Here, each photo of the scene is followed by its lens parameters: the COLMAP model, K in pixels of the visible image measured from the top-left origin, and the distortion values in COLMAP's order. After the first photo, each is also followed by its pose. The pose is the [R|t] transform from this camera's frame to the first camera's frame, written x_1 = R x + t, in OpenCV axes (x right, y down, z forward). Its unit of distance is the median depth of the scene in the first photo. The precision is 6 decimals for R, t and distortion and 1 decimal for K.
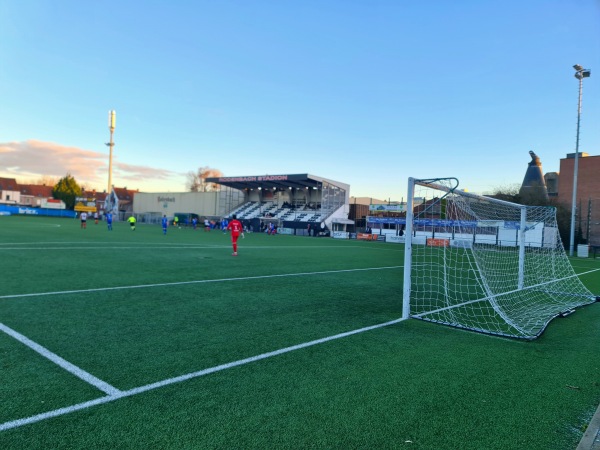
lens RADIAL K [[464.8, 0, 300.0], [0, 464.8, 225.0], [0, 0, 1]] dist [0.084965, 0.000124]
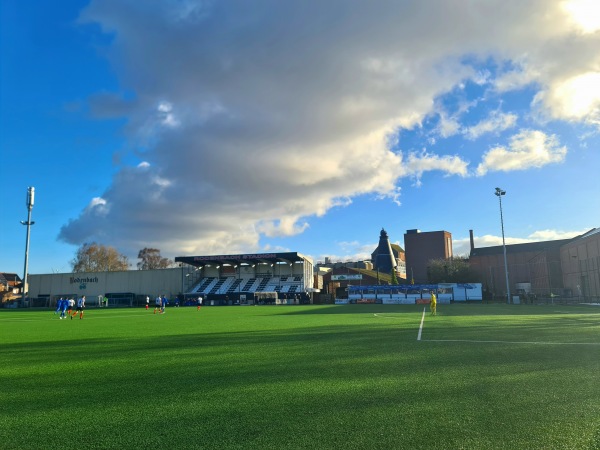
lens RADIAL K [[464.8, 0, 300.0], [0, 464.8, 225.0], [0, 0, 1]] dist [0.084965, 0.000124]
pose [[0.885937, 0.001195, 0.463804, -0.486569], [0.062849, 0.990464, -0.122602, -0.028579], [-0.459528, 0.137767, 0.877414, -0.062996]]
